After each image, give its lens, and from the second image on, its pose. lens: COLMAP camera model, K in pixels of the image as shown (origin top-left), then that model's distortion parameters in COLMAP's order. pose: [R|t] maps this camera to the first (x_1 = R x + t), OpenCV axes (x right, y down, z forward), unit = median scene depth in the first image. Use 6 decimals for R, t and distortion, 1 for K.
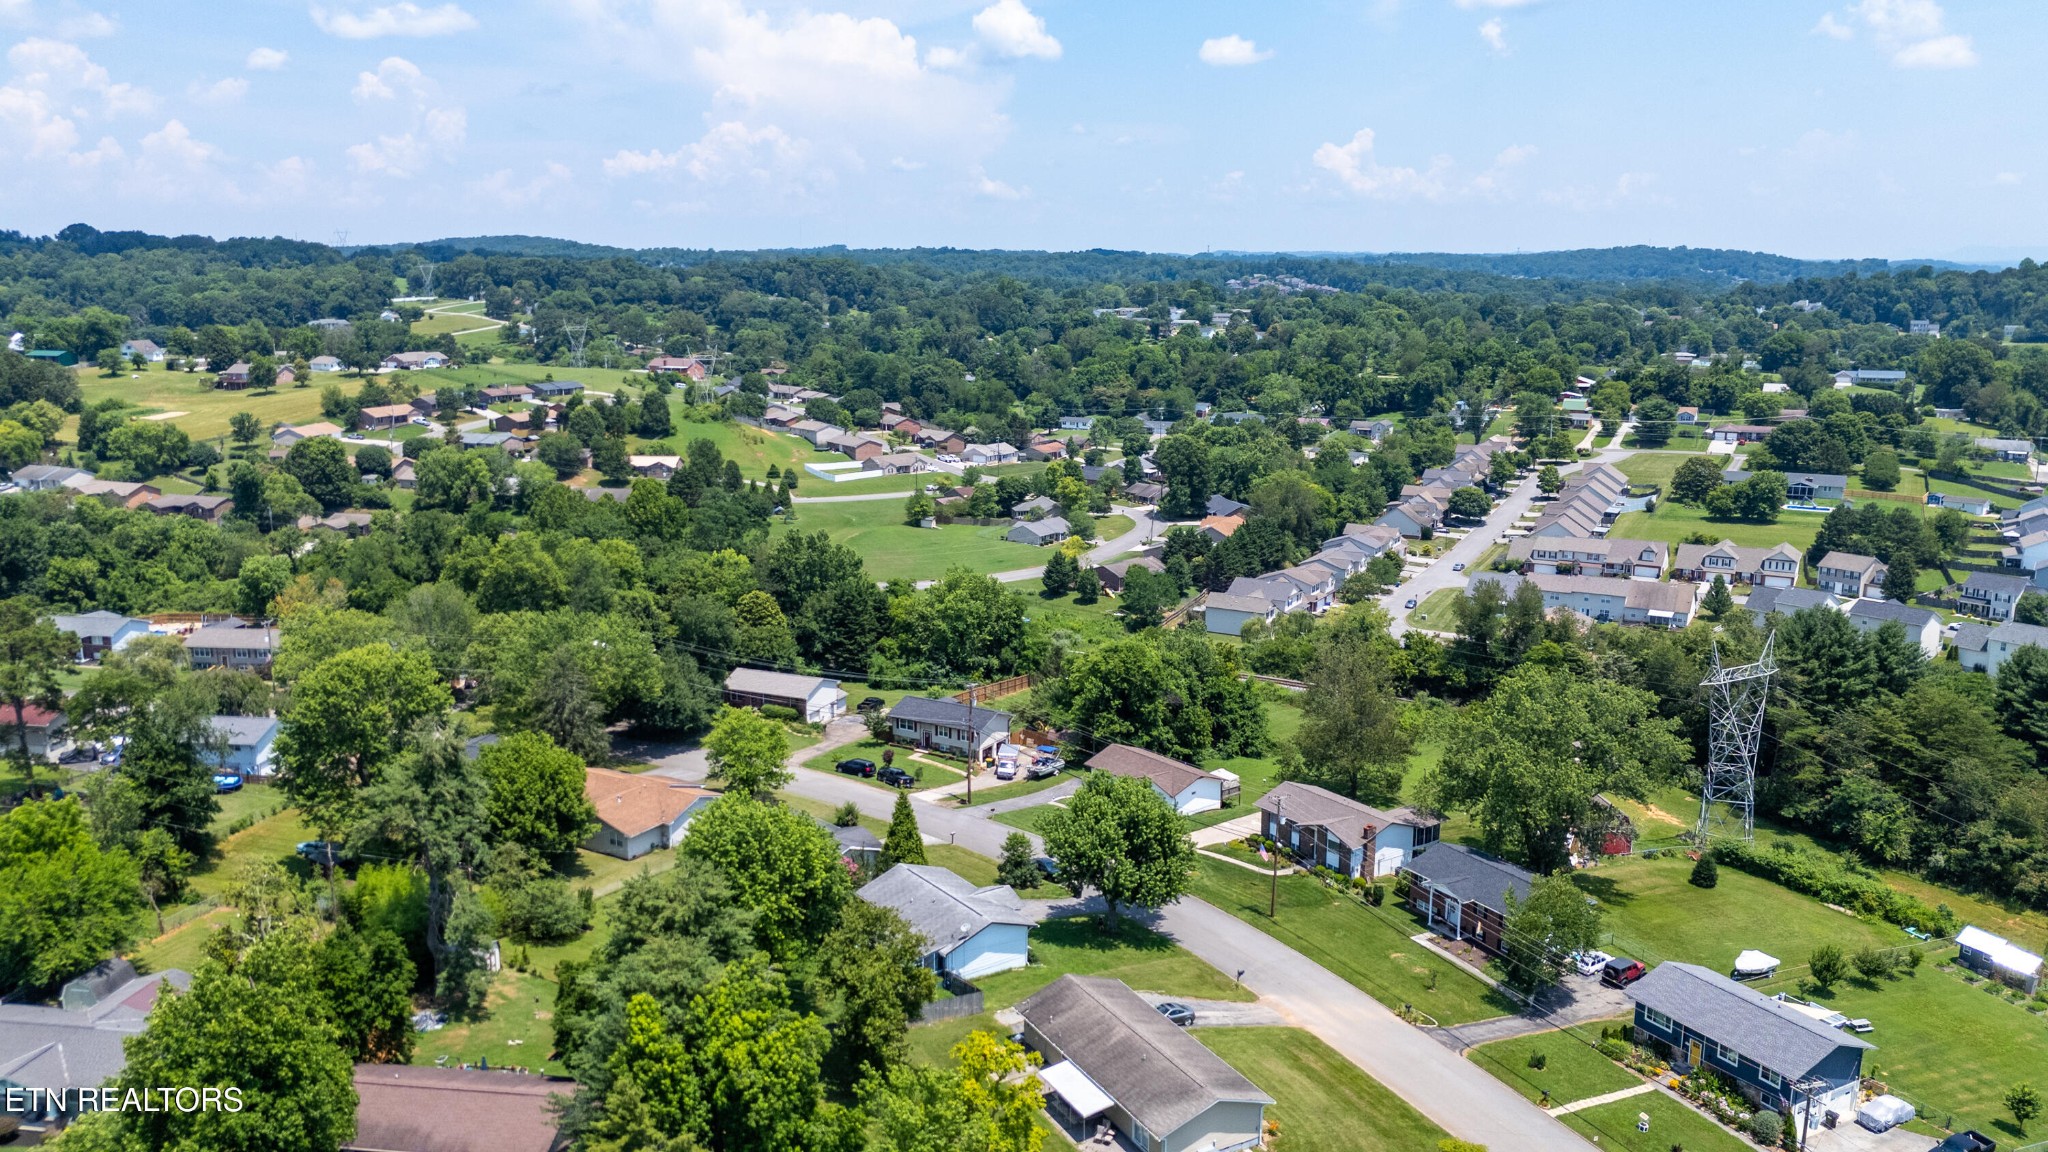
lens RADIAL K [[1518.2, 0, 1024.0], [0, 1518.2, 576.0], [0, 0, 1]] dist [0.089006, -0.113320]
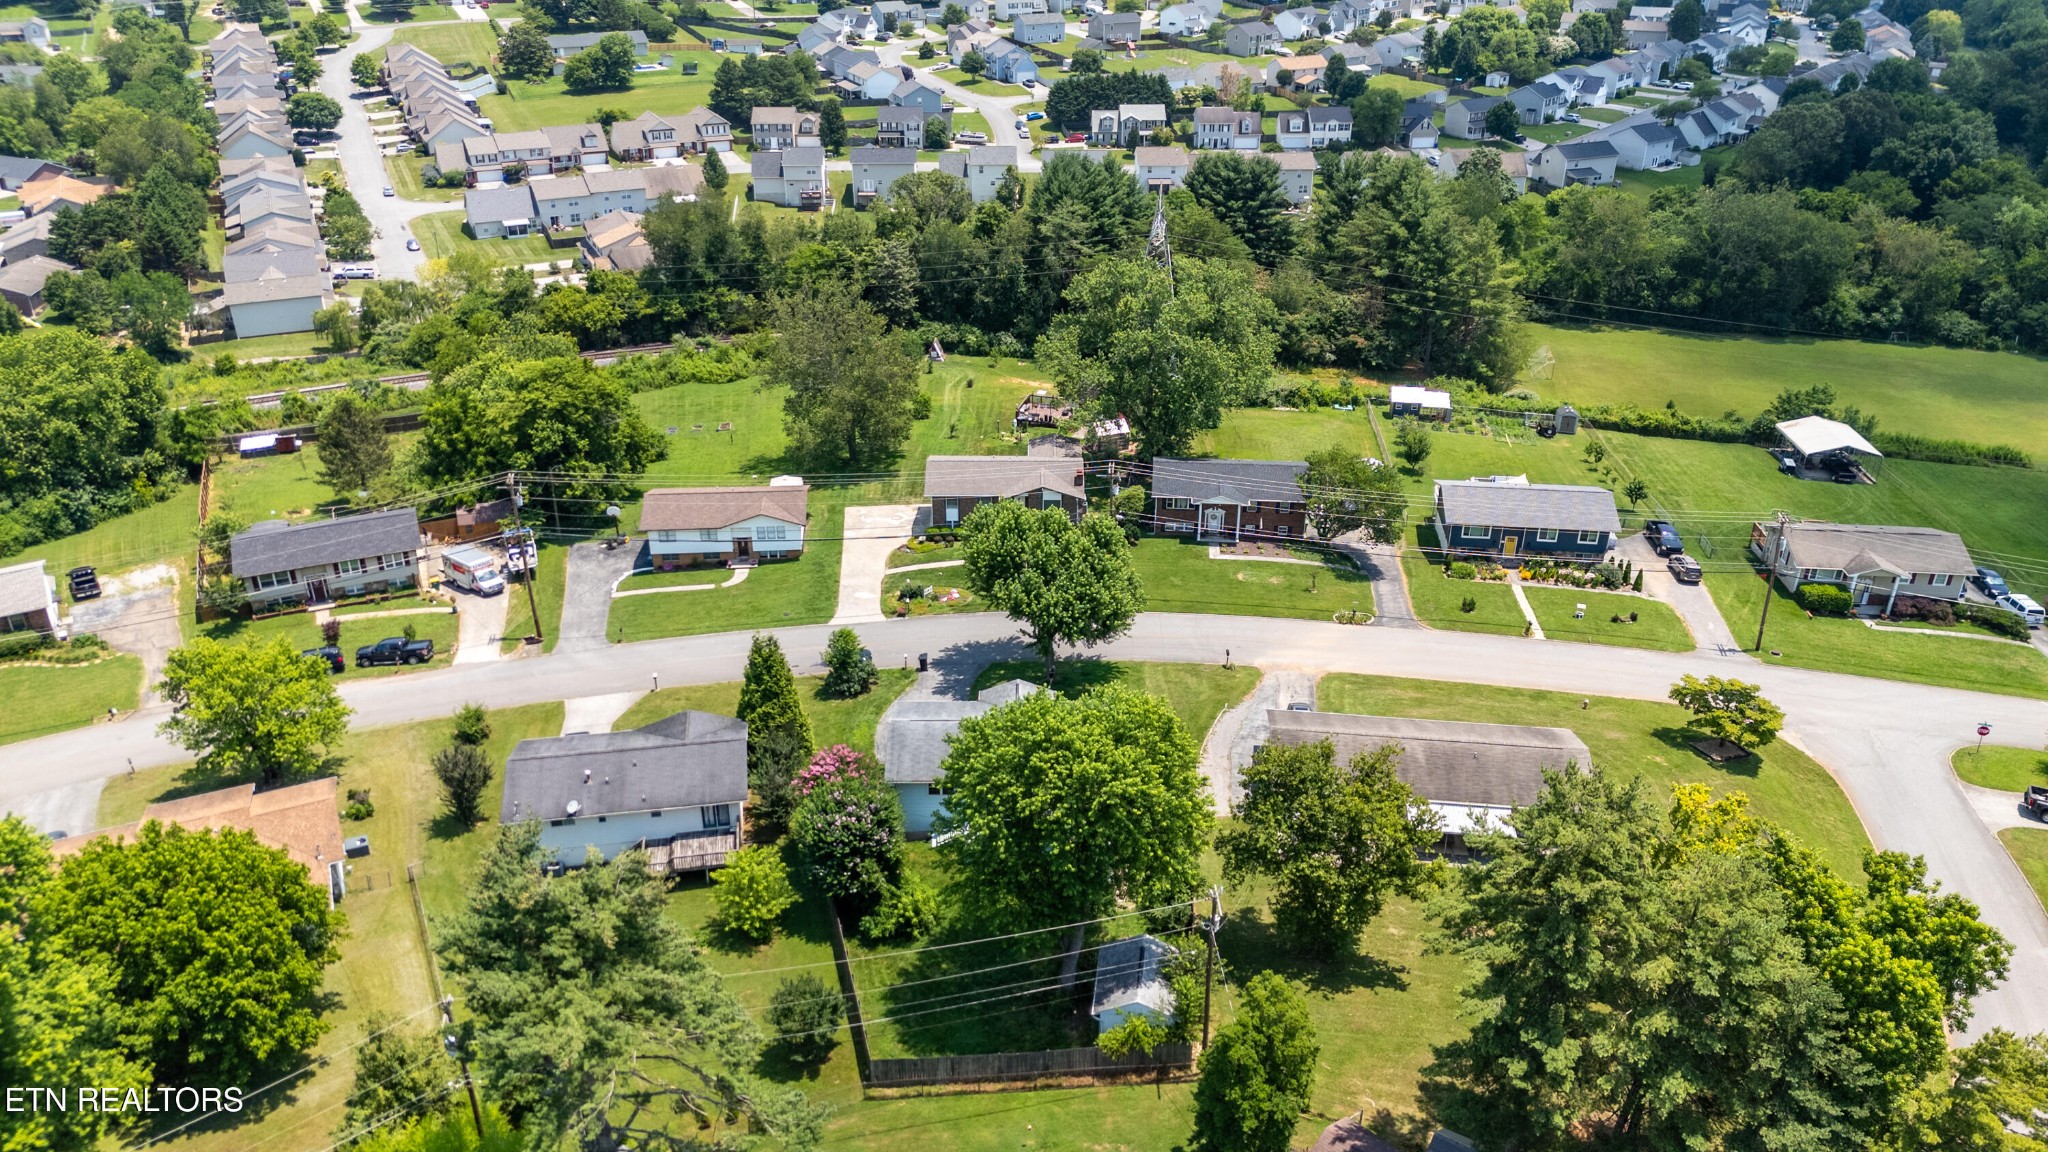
lens RADIAL K [[1504.7, 0, 1017.4], [0, 1504.7, 592.9], [0, 0, 1]] dist [0.067206, -0.067943]
pose [[0.573584, -0.380960, 0.725170, -0.219536], [0.164714, 0.920832, 0.353465, -0.043784], [-0.802416, -0.083296, 0.590924, 0.219667]]
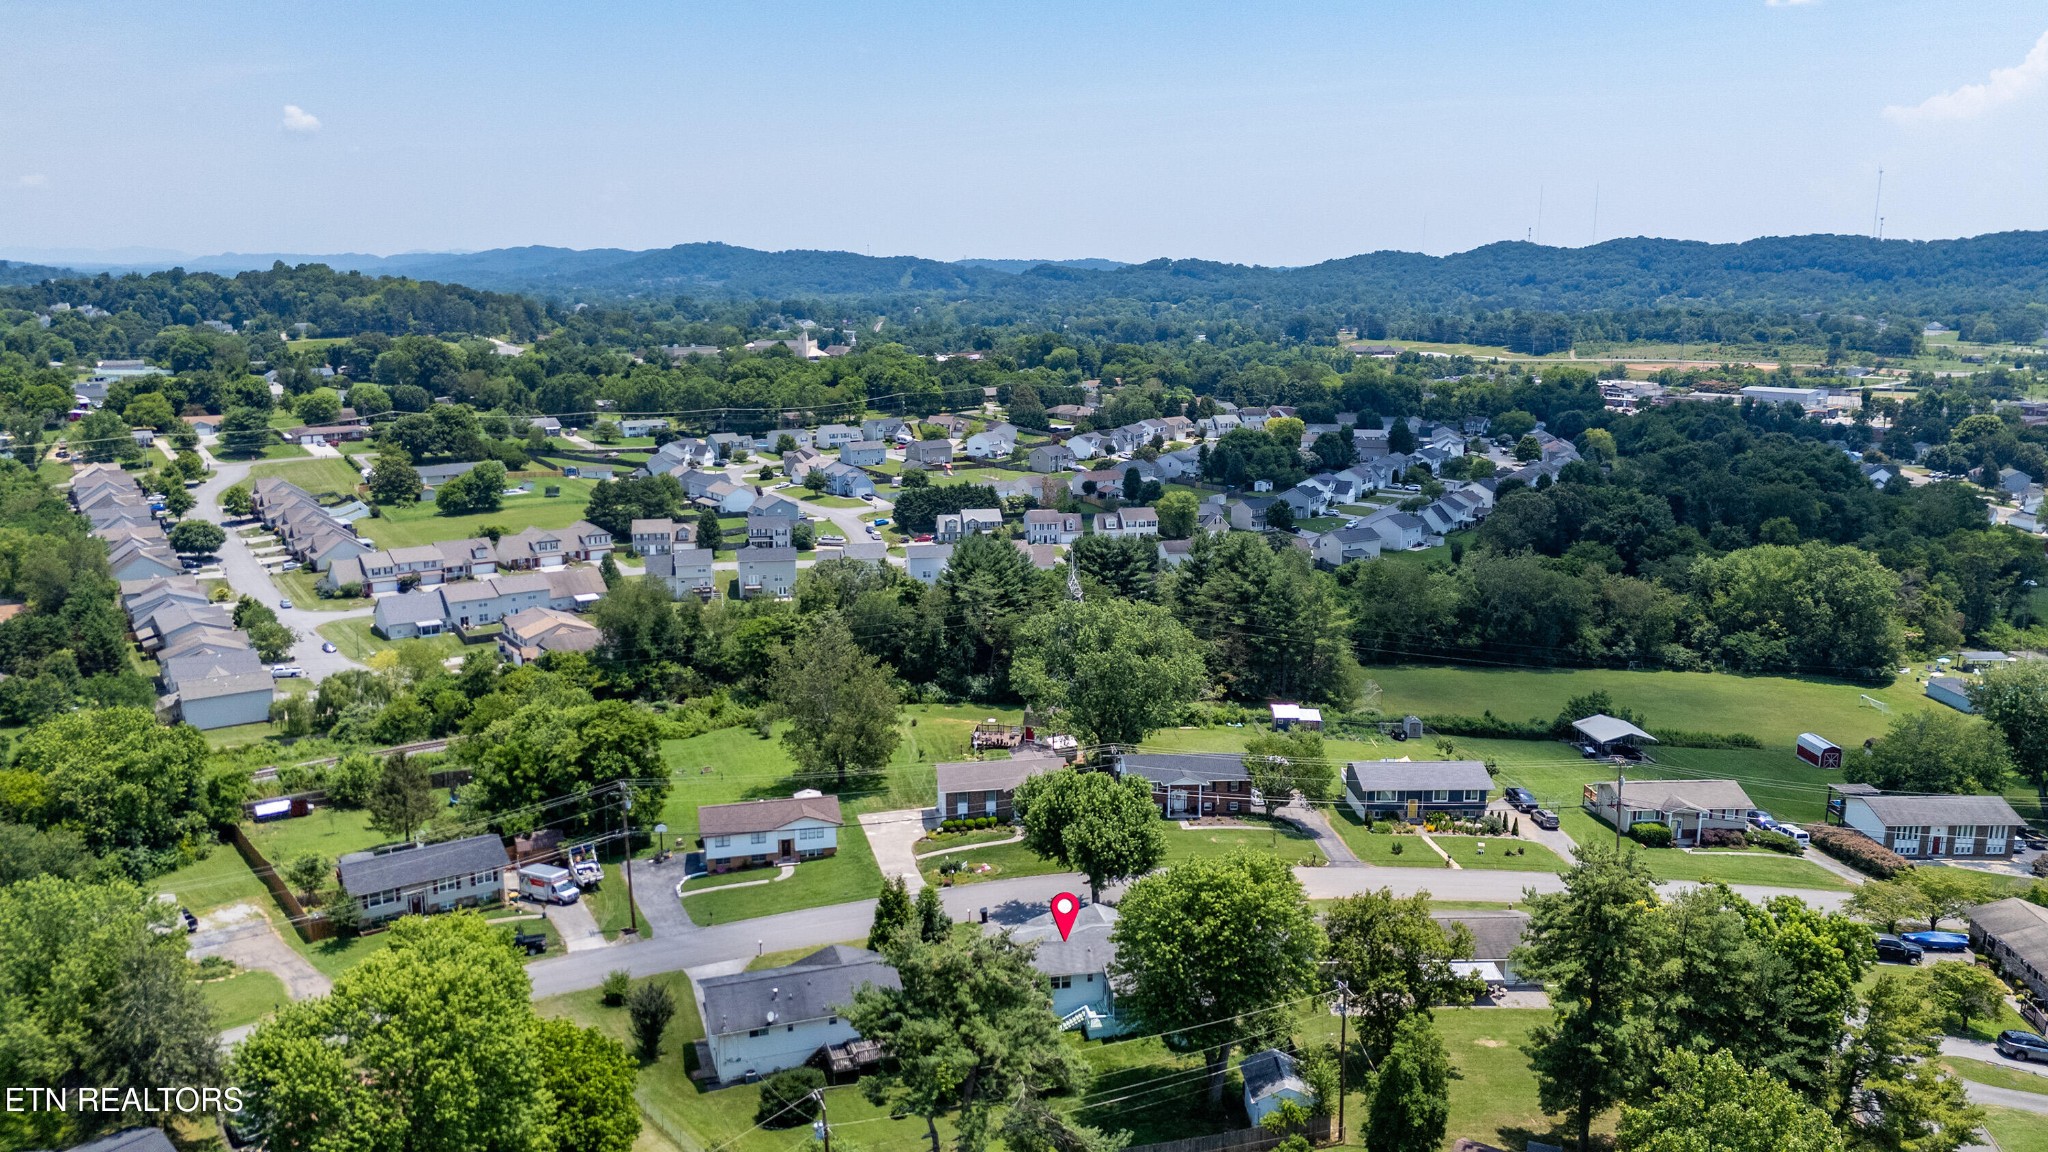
lens RADIAL K [[1518.2, 0, 1024.0], [0, 1518.2, 576.0], [0, 0, 1]] dist [0.089006, -0.113320]
pose [[0.421660, -0.179045, 0.888901, -0.340631], [0.180297, 0.977292, 0.111323, -0.046068], [-0.888648, 0.113326, 0.444367, 0.234181]]
